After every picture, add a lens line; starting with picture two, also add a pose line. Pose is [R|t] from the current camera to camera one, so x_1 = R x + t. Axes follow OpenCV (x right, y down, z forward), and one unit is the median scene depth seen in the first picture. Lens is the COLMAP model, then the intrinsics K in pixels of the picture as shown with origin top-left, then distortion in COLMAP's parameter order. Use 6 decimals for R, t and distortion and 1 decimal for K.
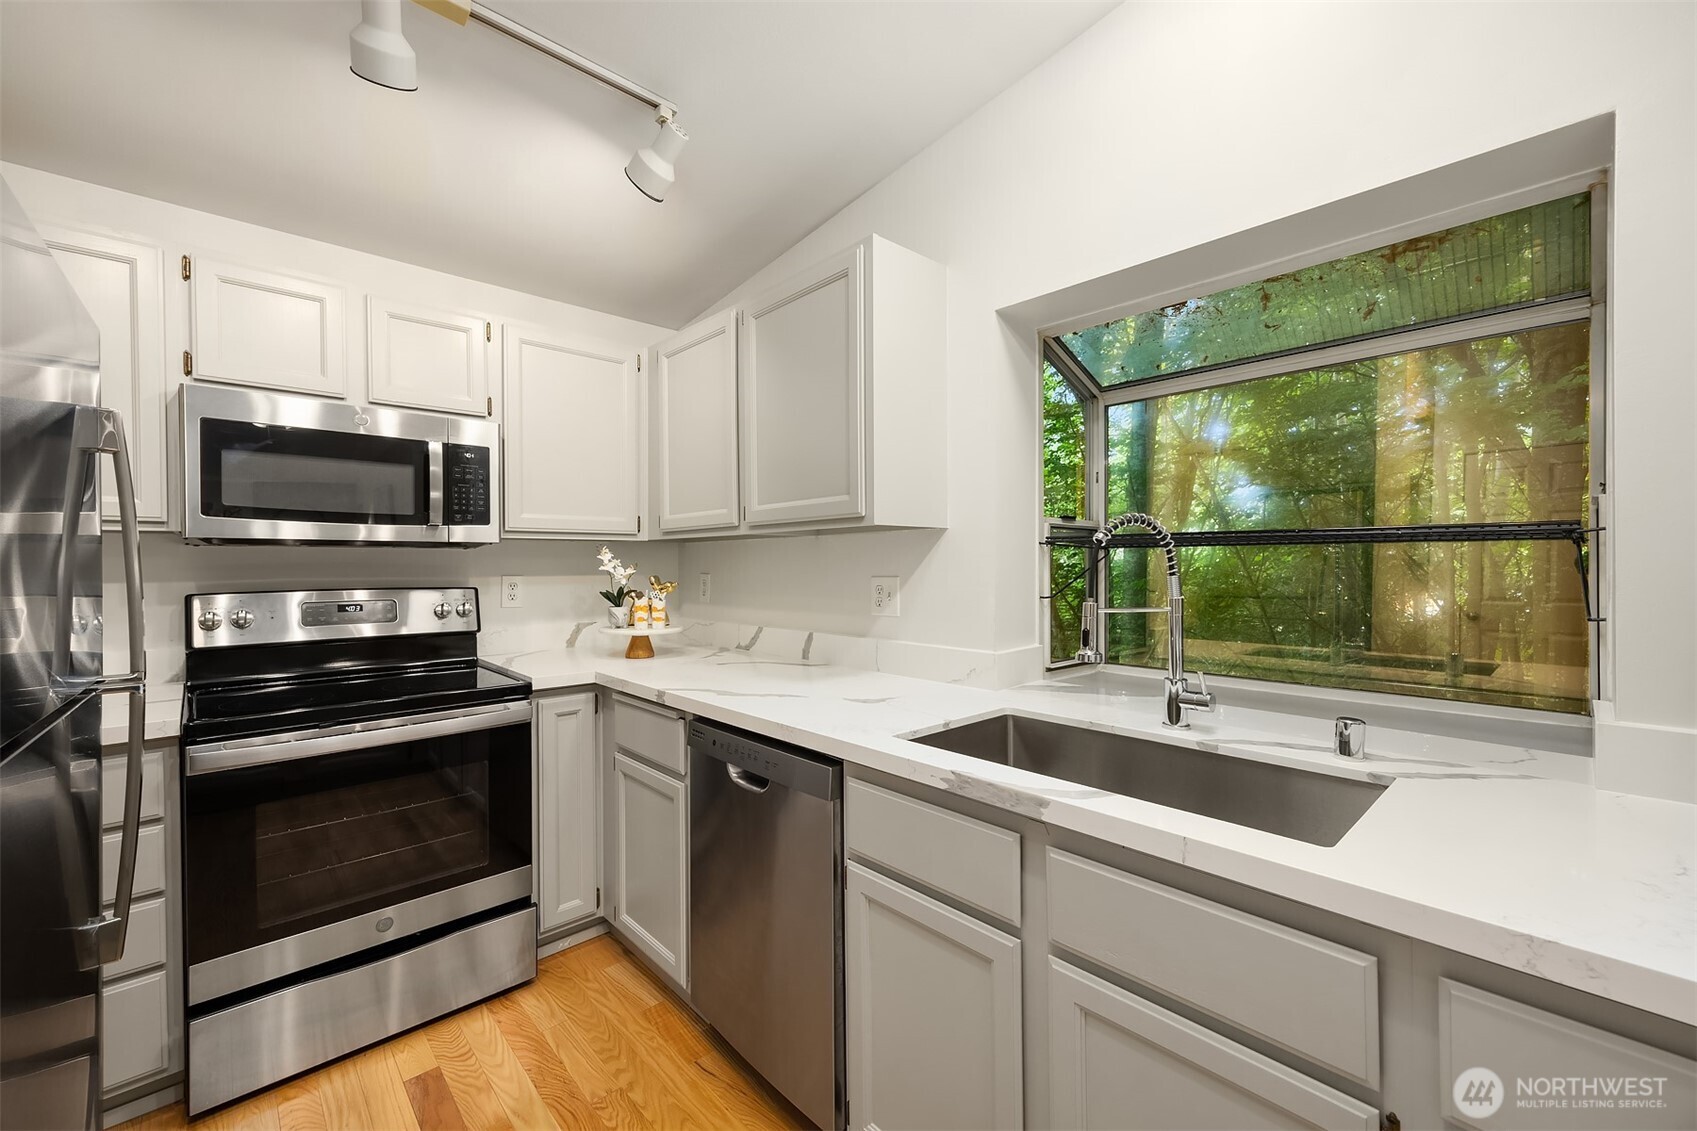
lens RADIAL K [[676.0, 0, 846.8], [0, 676.0, 569.7], [0, 0, 1]] dist [0.003285, 0.000342]
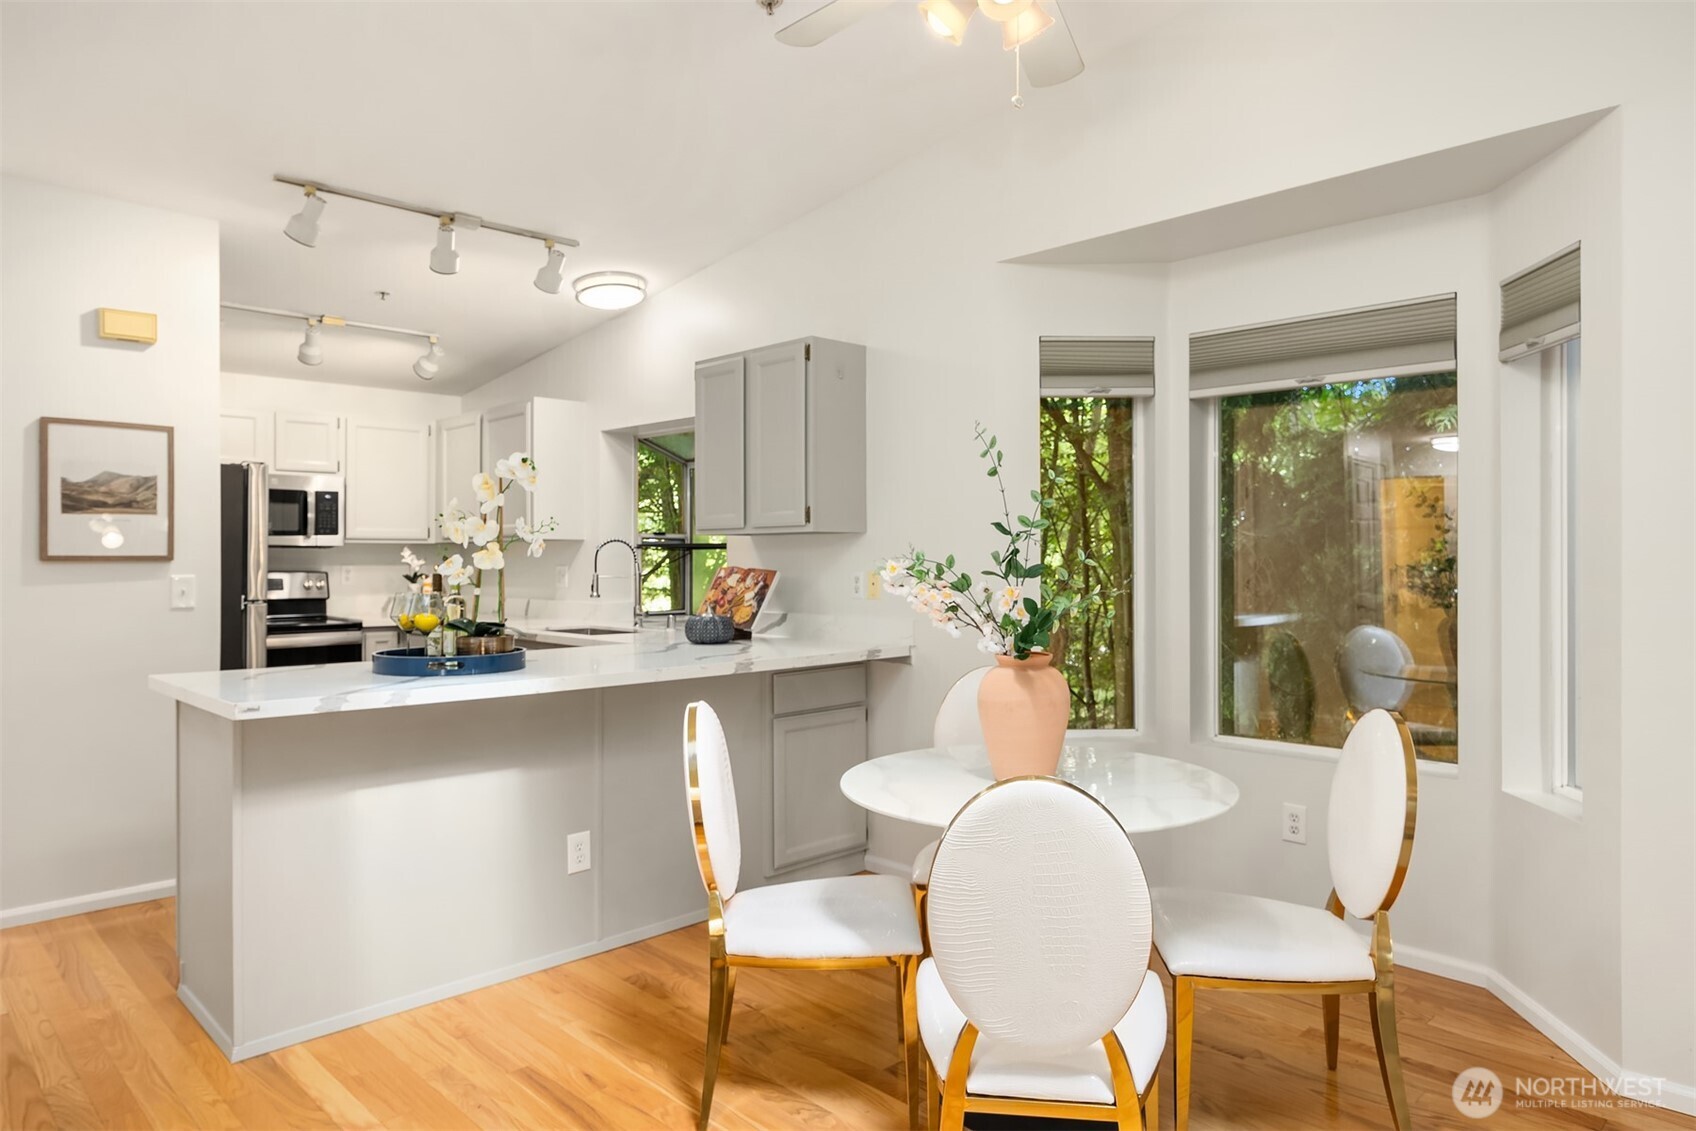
lens RADIAL K [[1061.6, 0, 850.9], [0, 1061.6, 556.0], [0, 0, 1]] dist [0.005089, 0.000561]
pose [[0.999666, 0.004064, 0.025504, 0.687824], [-0.003636, 0.999853, -0.016783, 0.027317], [-0.025569, 0.016685, 0.999534, -1.681359]]
